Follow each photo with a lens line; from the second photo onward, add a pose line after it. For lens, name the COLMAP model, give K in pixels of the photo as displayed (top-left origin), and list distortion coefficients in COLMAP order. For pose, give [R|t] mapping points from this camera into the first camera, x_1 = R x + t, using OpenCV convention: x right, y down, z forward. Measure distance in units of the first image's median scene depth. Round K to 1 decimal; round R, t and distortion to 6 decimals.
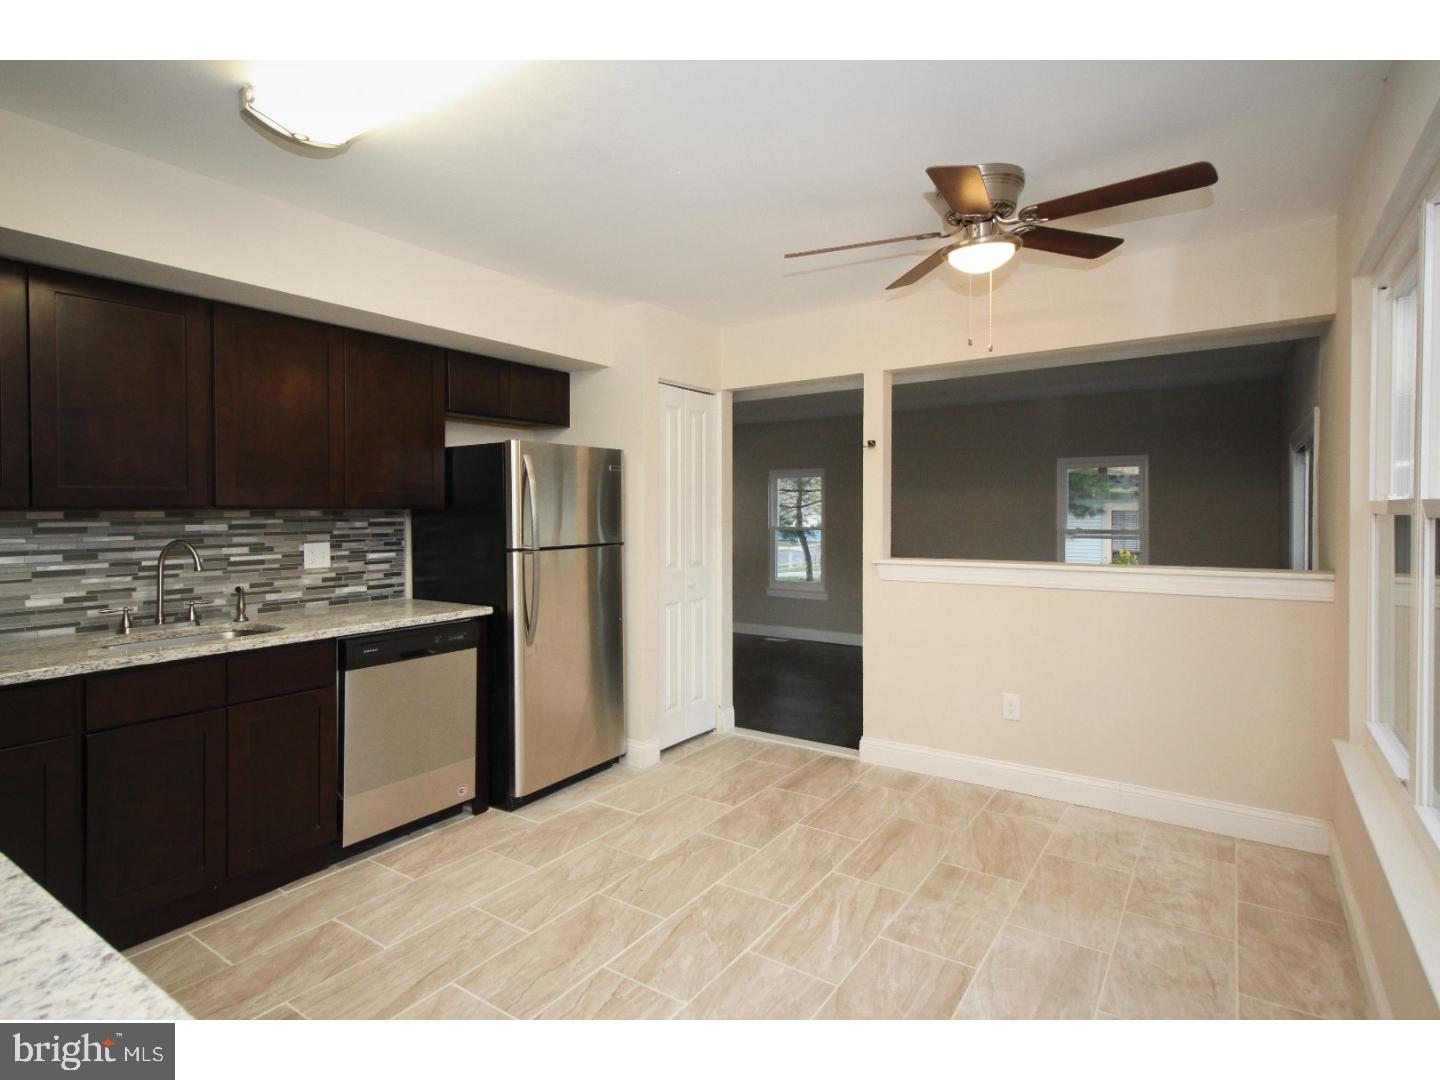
lens RADIAL K [[756.4, 0, 708.7], [0, 756.4, 517.7], [0, 0, 1]] dist [0.021193, -0.001244]
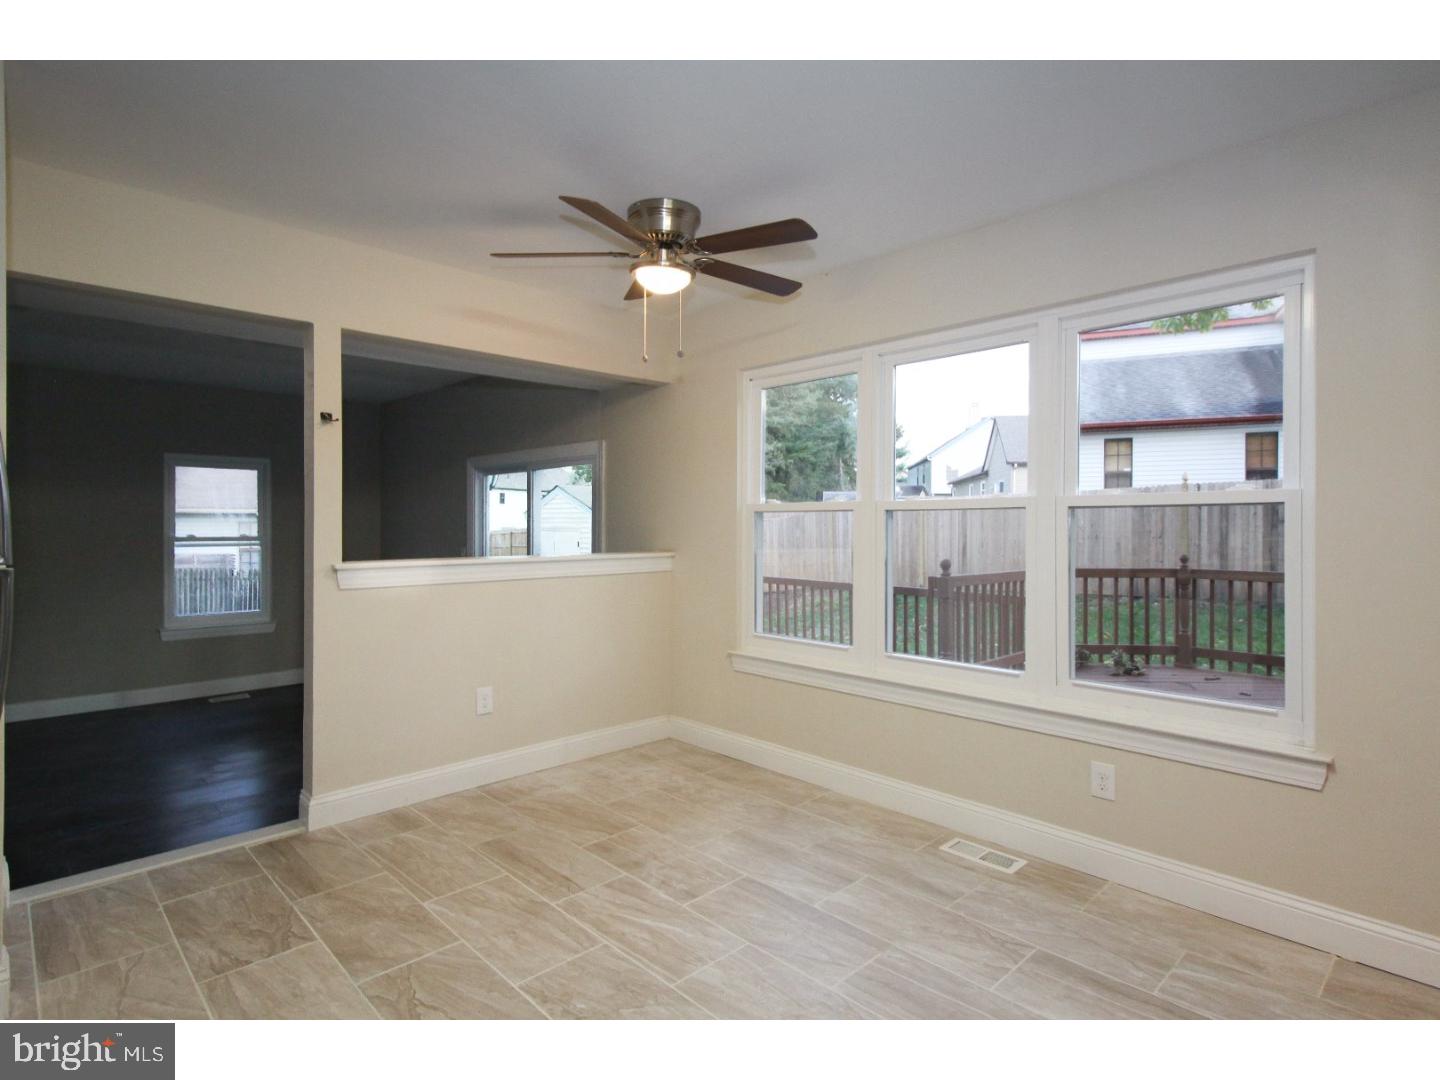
lens RADIAL K [[756.4, 0, 713.2], [0, 756.4, 528.0], [0, 0, 1]] dist [0.021193, -0.001244]
pose [[0.200291, -0.001679, 0.979735, -0.601614], [0.008386, 0.999965, -0.000001, 0.025267], [-0.979700, 0.008216, 0.200299, 0.570949]]
